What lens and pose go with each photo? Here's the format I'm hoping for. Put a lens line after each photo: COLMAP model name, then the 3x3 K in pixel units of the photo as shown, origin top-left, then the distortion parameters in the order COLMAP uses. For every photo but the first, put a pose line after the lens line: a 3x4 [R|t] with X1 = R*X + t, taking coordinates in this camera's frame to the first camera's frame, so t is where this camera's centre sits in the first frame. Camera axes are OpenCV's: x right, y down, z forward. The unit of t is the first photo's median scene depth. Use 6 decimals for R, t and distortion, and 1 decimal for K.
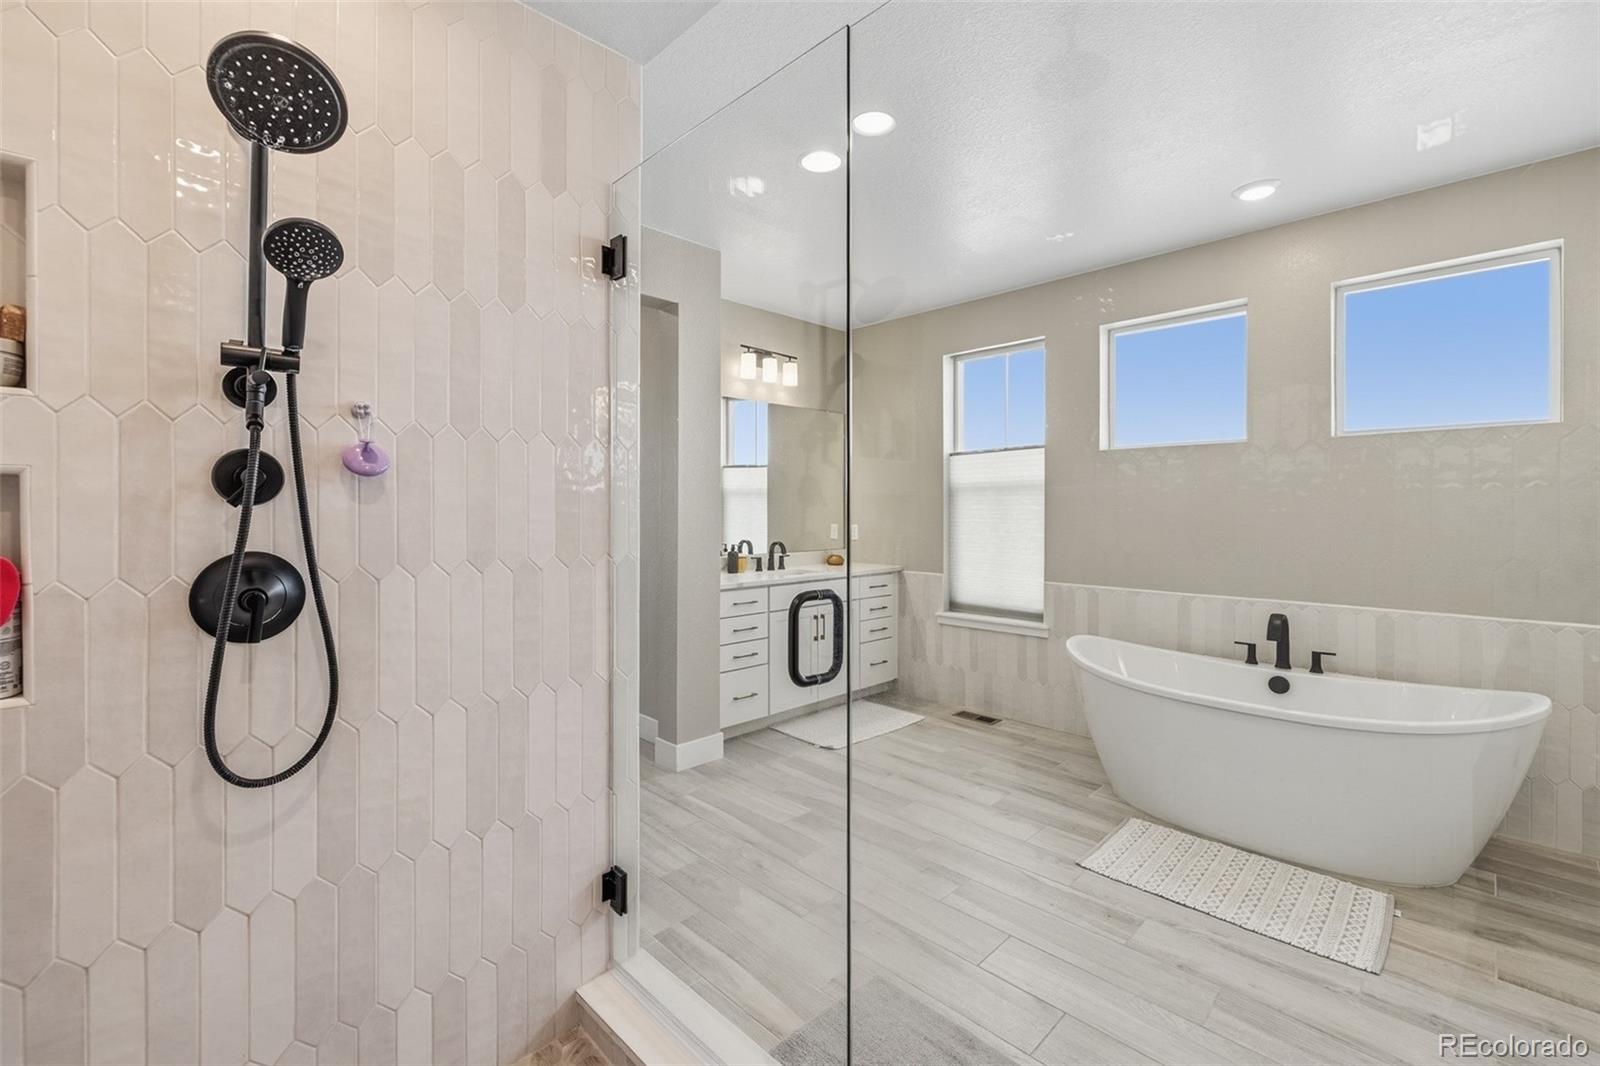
lens RADIAL K [[684.7, 0, 800.2], [0, 684.7, 521.6], [0, 0, 1]] dist [0.000404, -0.000149]
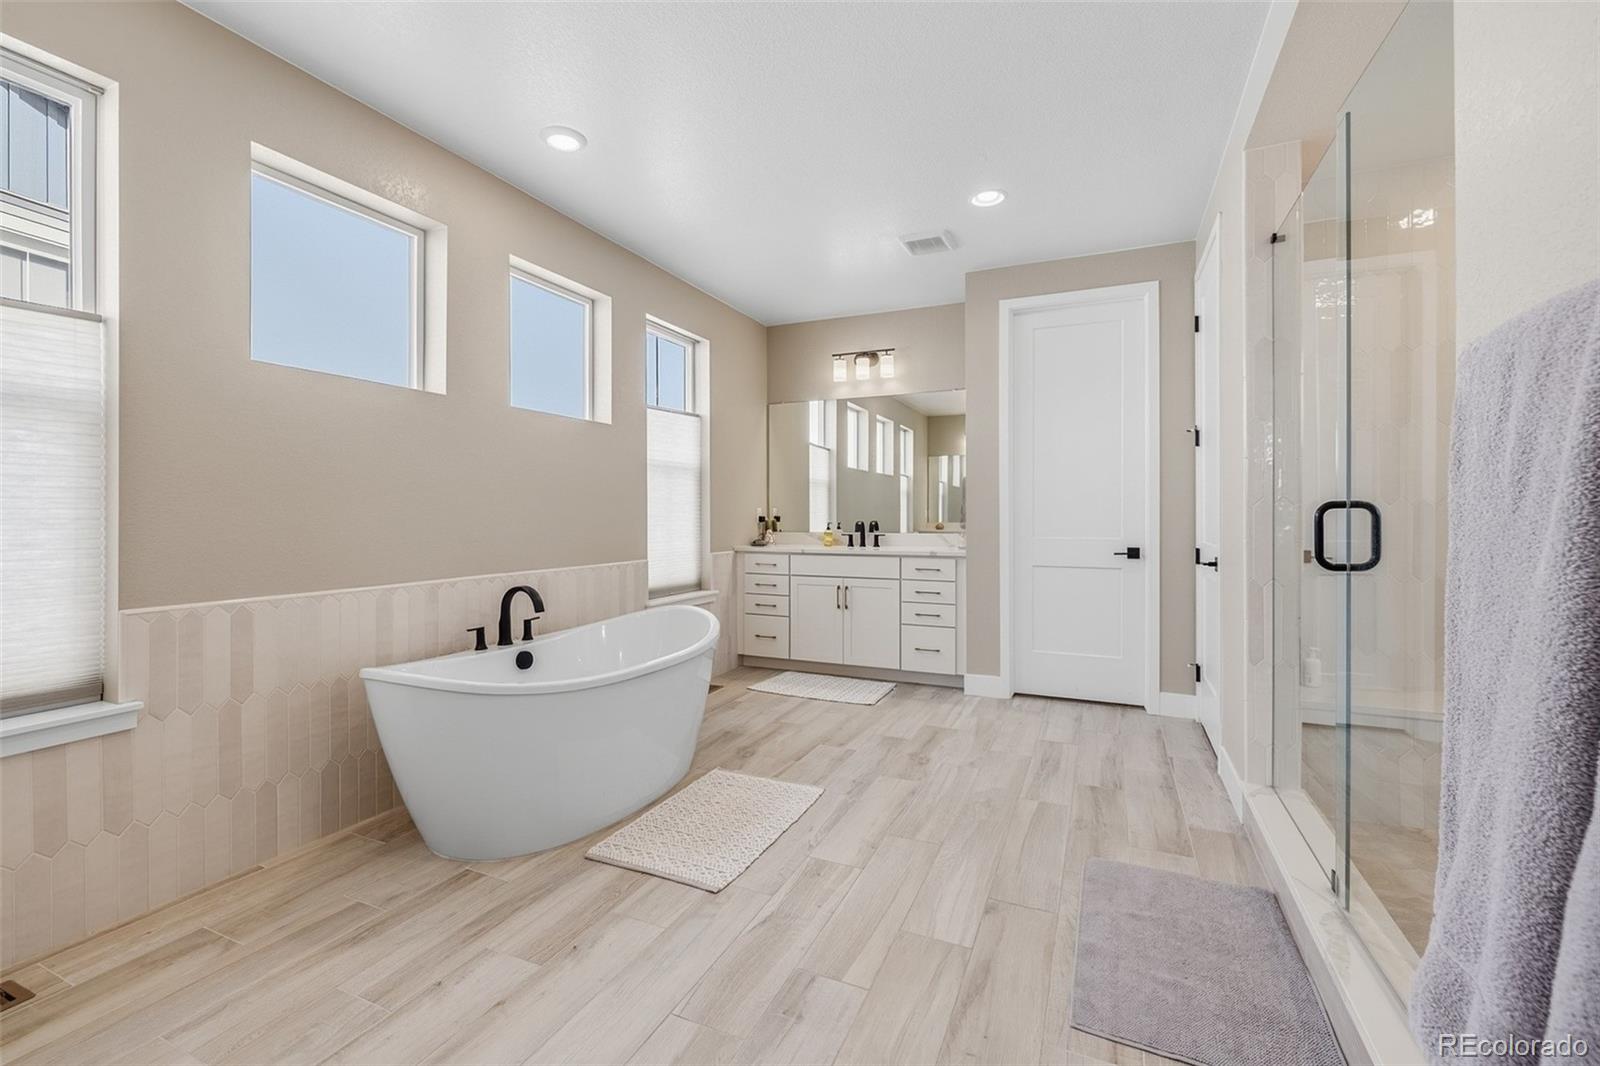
lens RADIAL K [[684.7, 0, 797.5], [0, 684.7, 508.6], [0, 0, 1]] dist [0.000404, -0.000149]
pose [[-0.358768, 0.005442, 0.933411, -0.315723], [0.015602, 0.999878, 0.000168, 0.031009], [-0.933296, 0.014623, -0.358809, 0.933118]]
